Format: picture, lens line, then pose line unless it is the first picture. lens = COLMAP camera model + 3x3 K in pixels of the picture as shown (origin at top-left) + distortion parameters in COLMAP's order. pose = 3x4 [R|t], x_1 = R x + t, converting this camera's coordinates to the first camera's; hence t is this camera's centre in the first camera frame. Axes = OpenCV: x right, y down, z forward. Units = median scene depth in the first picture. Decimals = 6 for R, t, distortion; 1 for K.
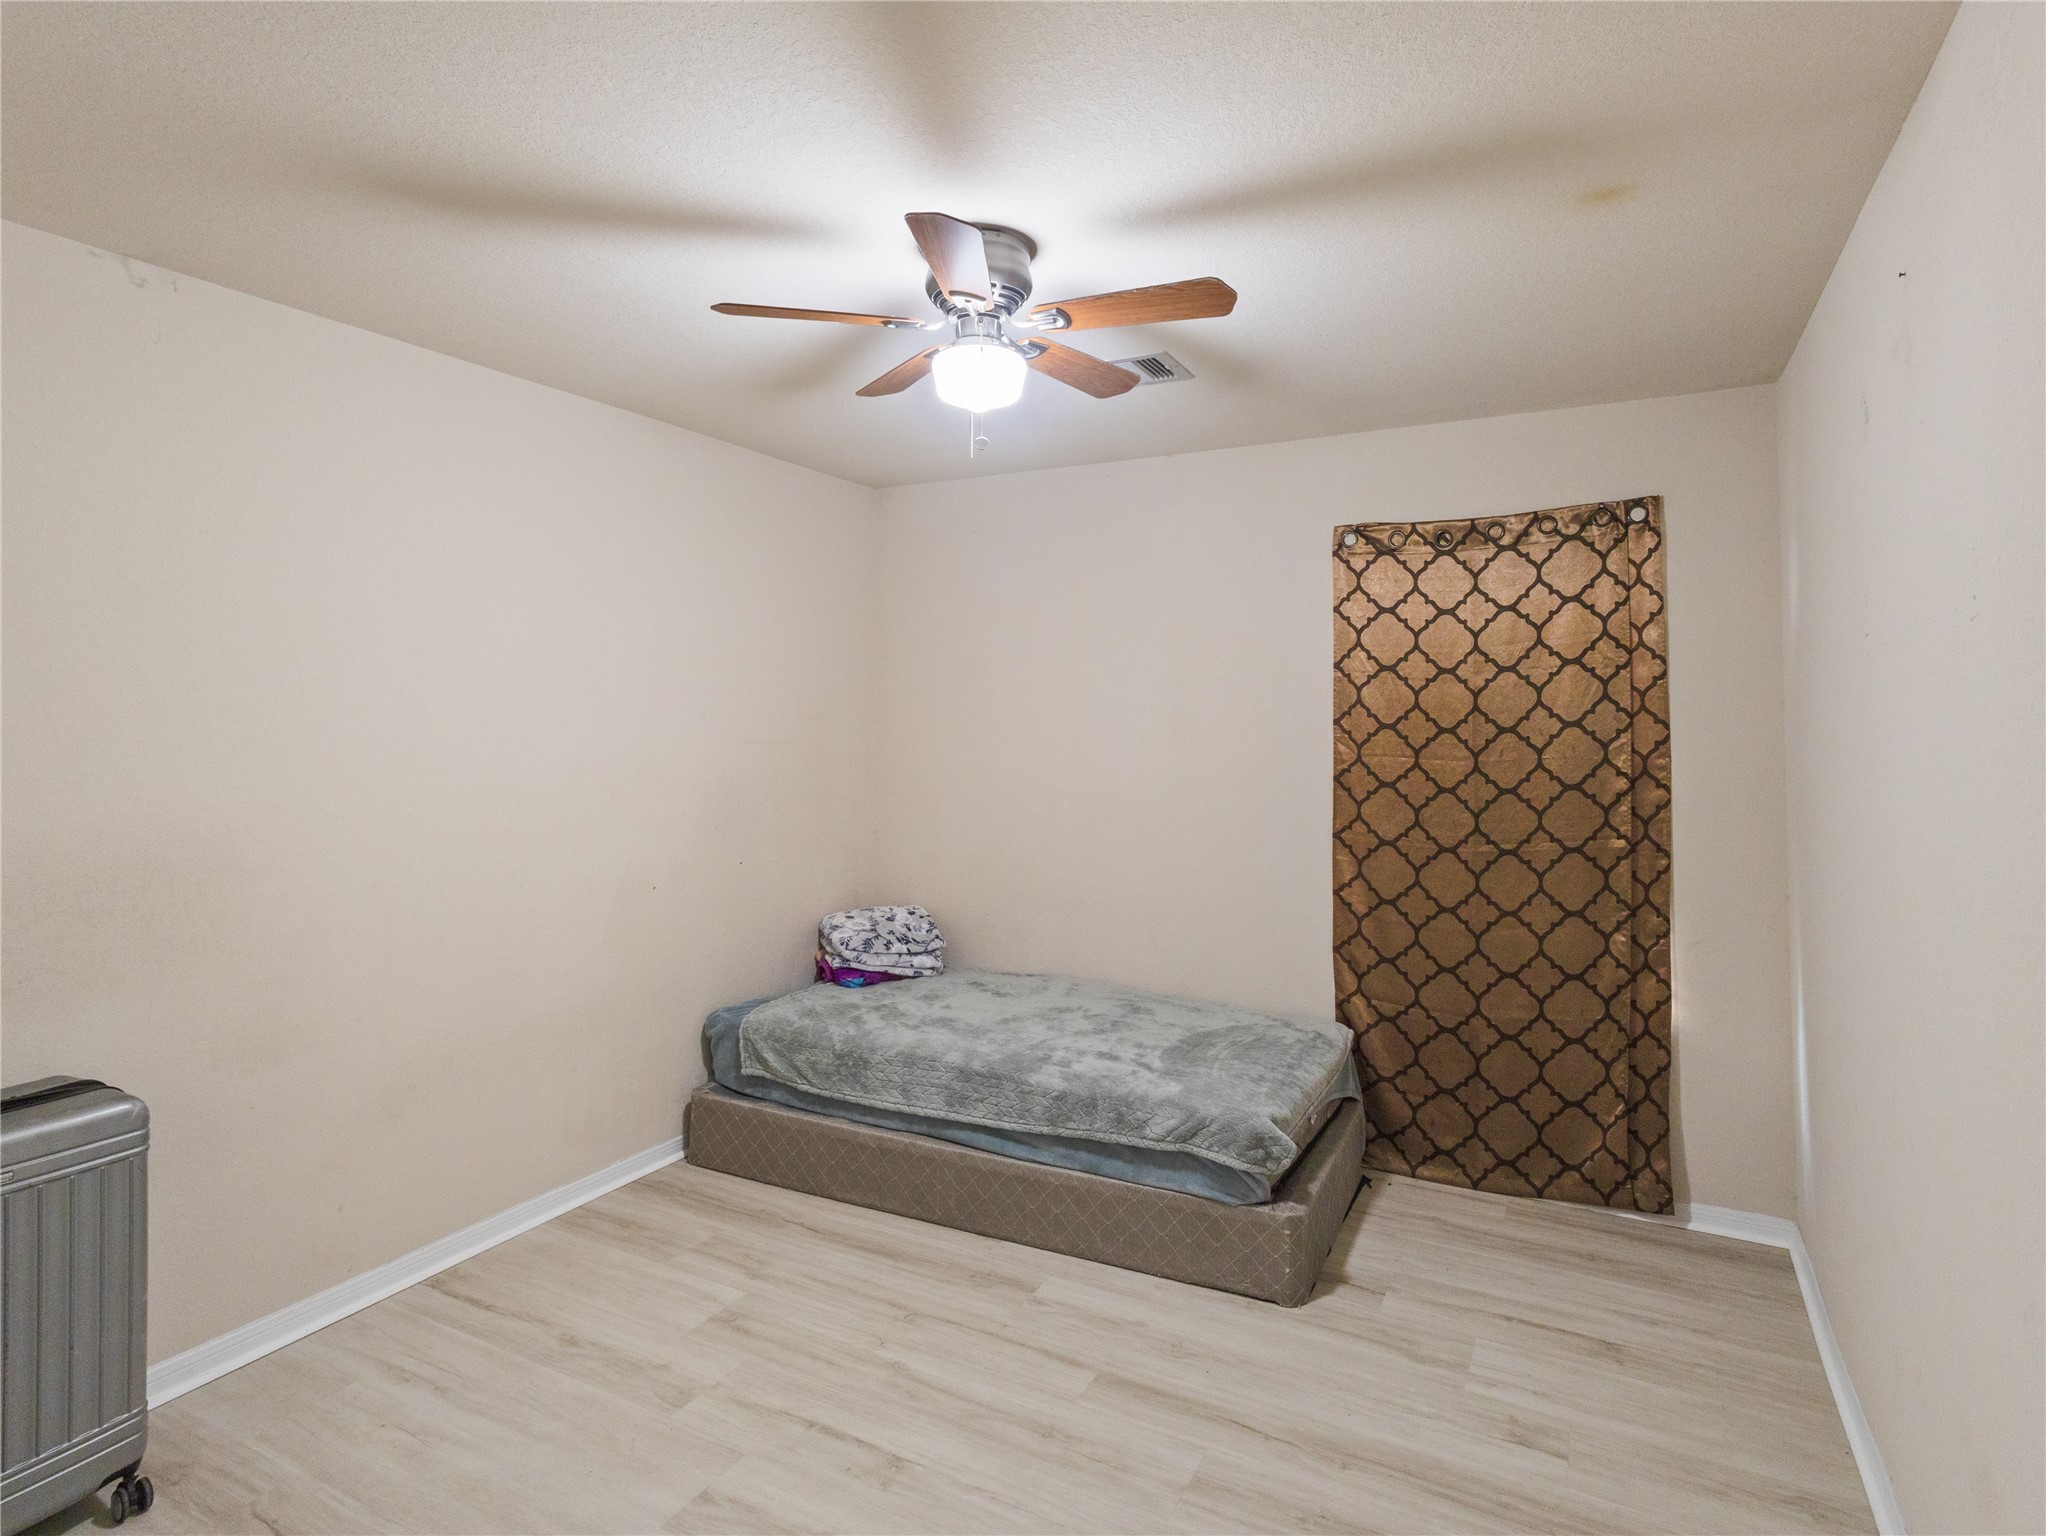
lens RADIAL K [[1079.2, 0, 1021.3], [0, 1079.2, 766.6], [0, 0, 1]] dist [0.013231, 0.000990]
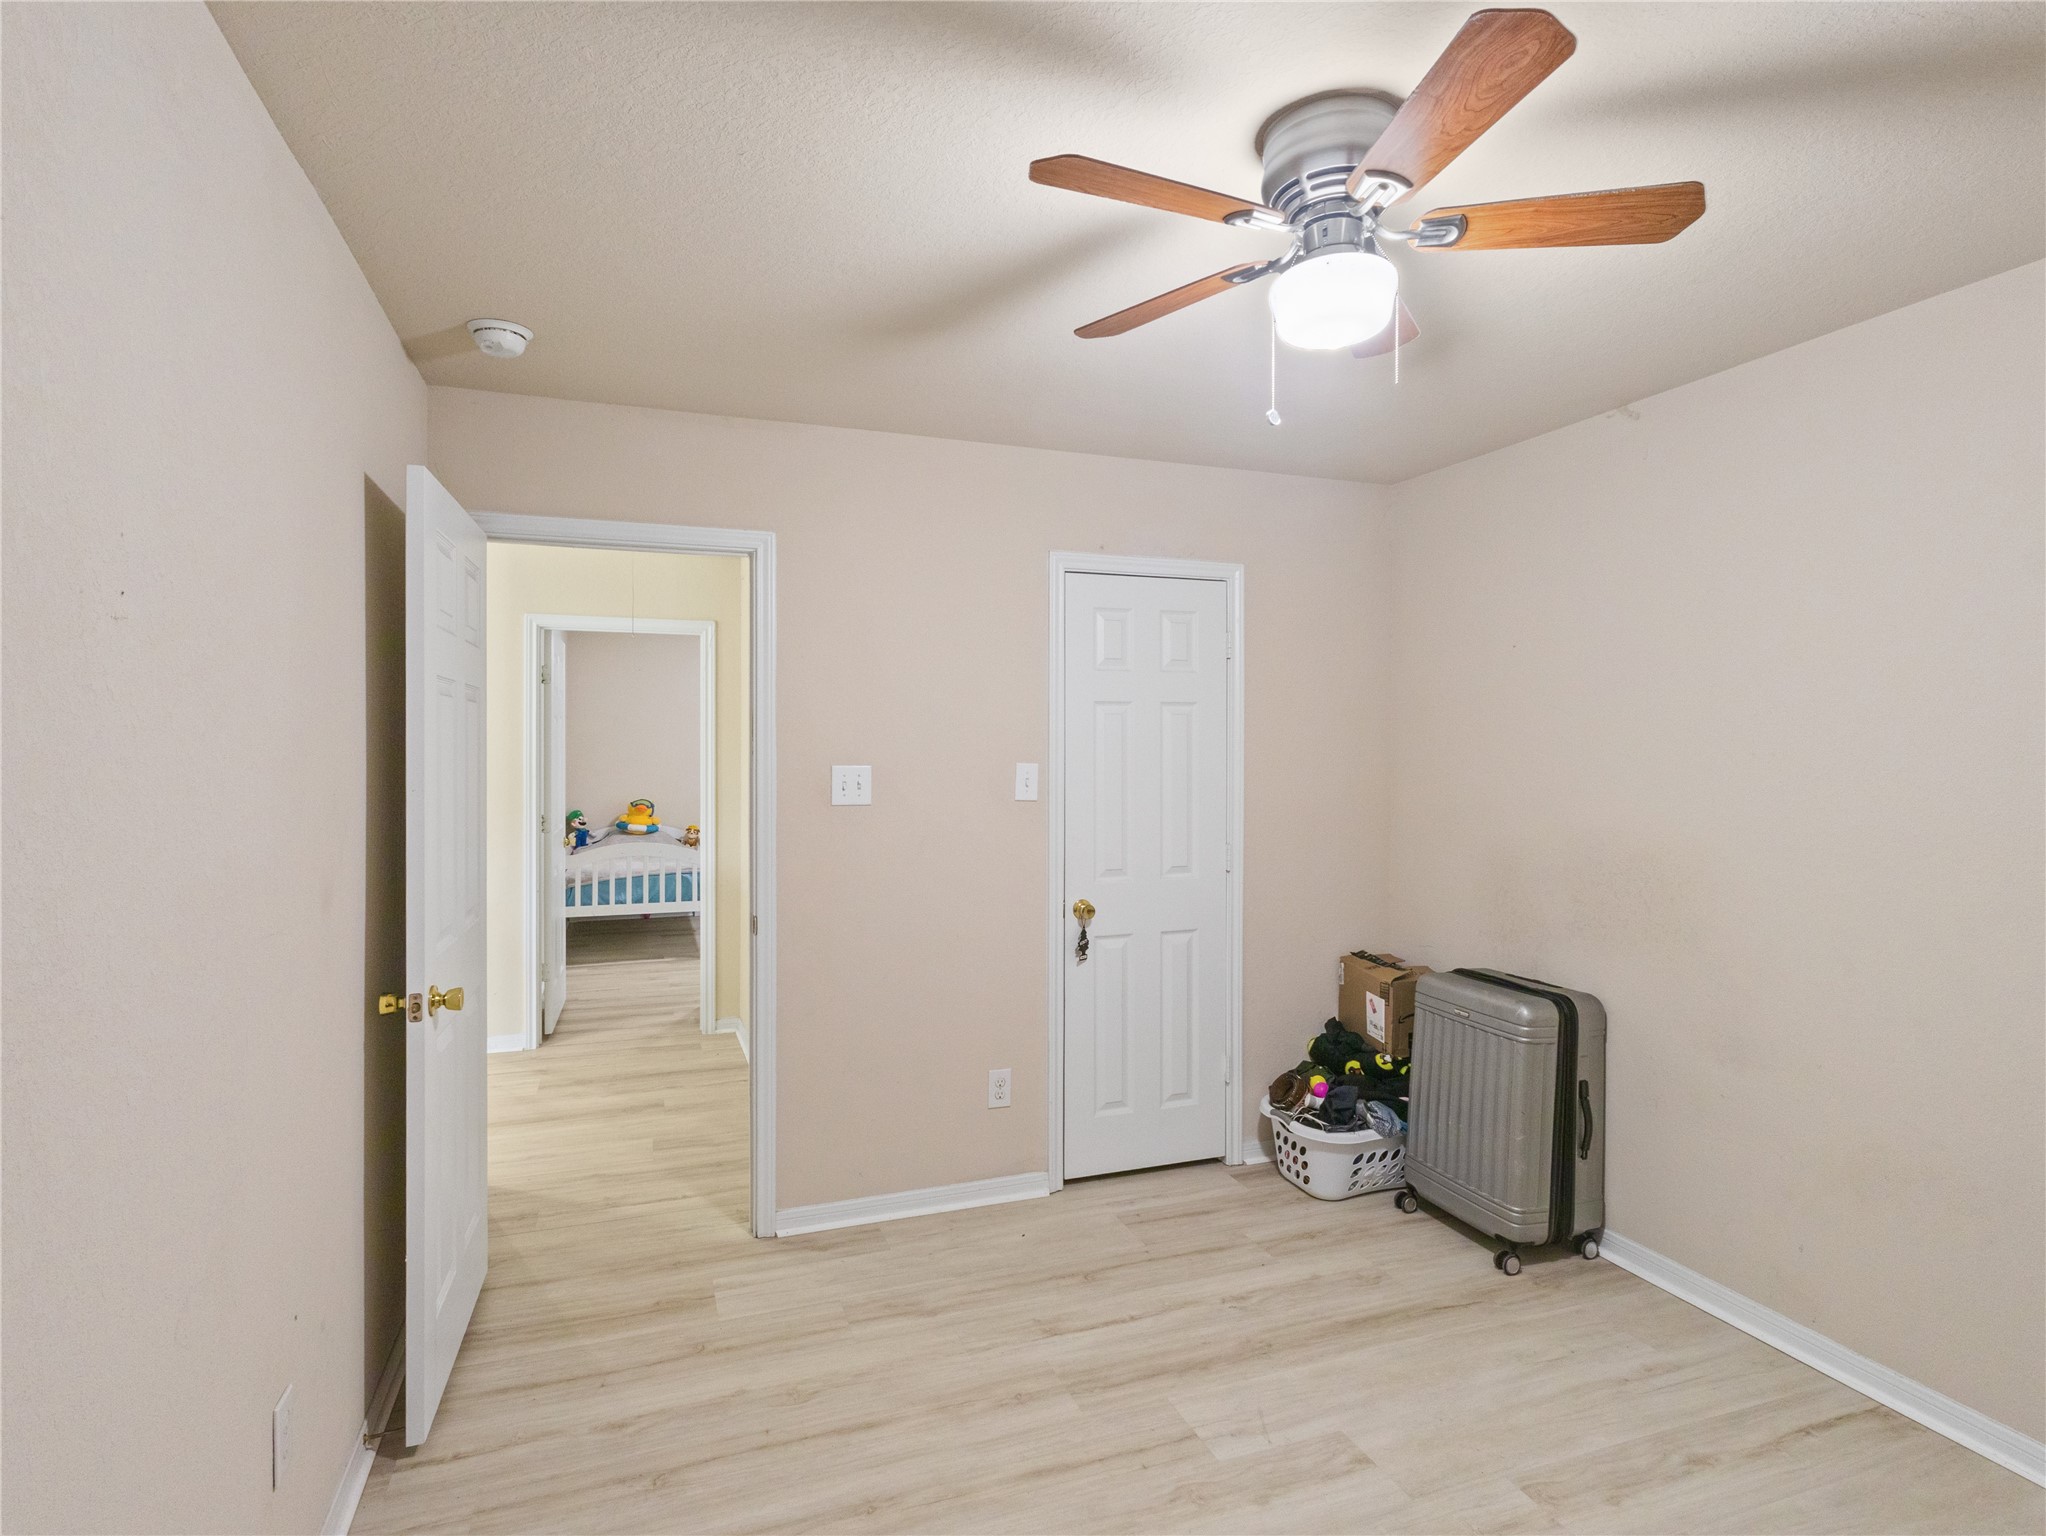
lens RADIAL K [[1079.2, 0, 1019.5], [0, 1079.2, 761.2], [0, 0, 1]] dist [0.013231, 0.000990]
pose [[-0.665239, -0.000904, -0.746630, 0.642117], [-0.036436, 0.998847, 0.031255, -0.041371], [0.745741, 0.047997, -0.664505, 1.225943]]
